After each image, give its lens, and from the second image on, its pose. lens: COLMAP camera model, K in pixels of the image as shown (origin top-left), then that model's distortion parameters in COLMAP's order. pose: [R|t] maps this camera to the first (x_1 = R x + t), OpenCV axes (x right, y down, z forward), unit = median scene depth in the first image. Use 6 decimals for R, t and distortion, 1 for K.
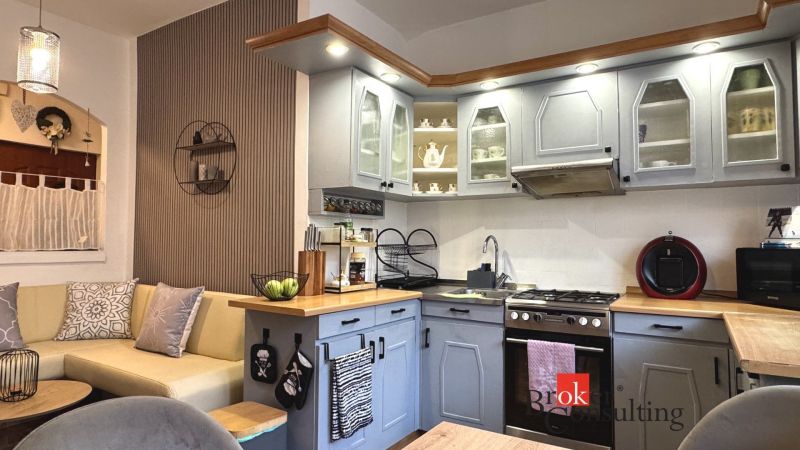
lens RADIAL K [[483.2, 0, 394.5], [0, 483.2, 229.4], [0, 0, 1]] dist [0.008066, -0.001524]
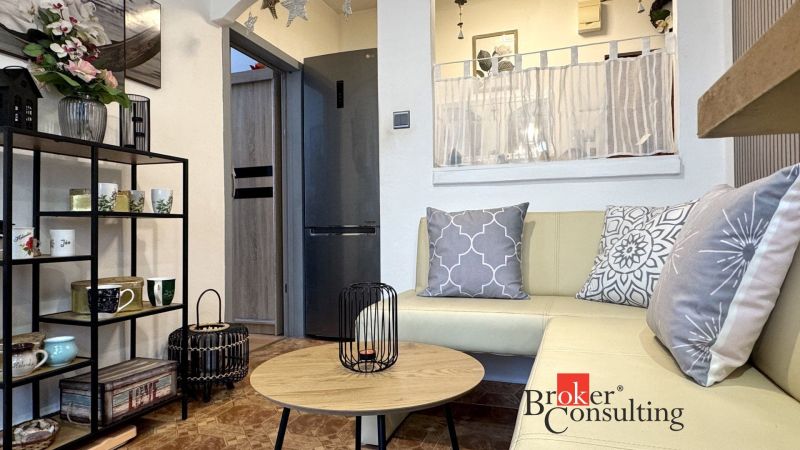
lens RADIAL K [[483.2, 0, 398.1], [0, 483.2, 227.7], [0, 0, 1]] dist [0.008066, -0.001524]
pose [[0.238657, -0.015133, -0.970986, -0.181026], [0.041009, 0.999144, -0.005492, 0.153656], [0.970238, -0.038509, 0.239073, 0.725310]]
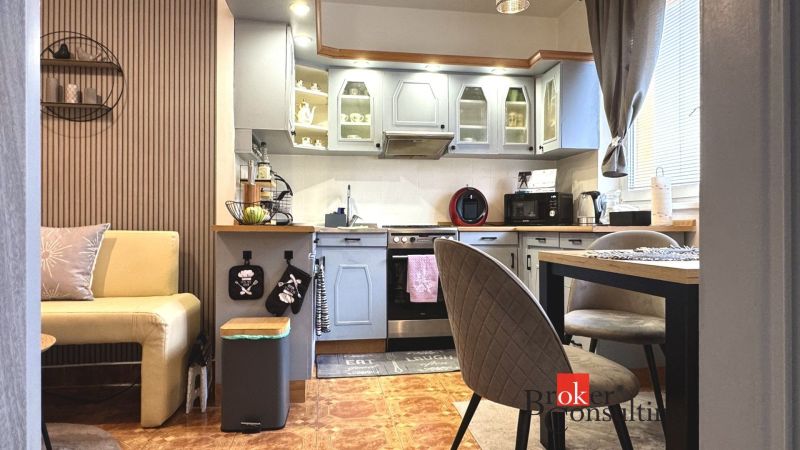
lens RADIAL K [[483.2, 0, 398.1], [0, 483.2, 224.2], [0, 0, 1]] dist [0.008066, -0.001524]
pose [[0.757227, -0.004232, 0.653138, -0.596893], [-0.015444, 0.999583, 0.024382, 0.094333], [-0.652969, -0.028549, 0.756847, -0.035104]]
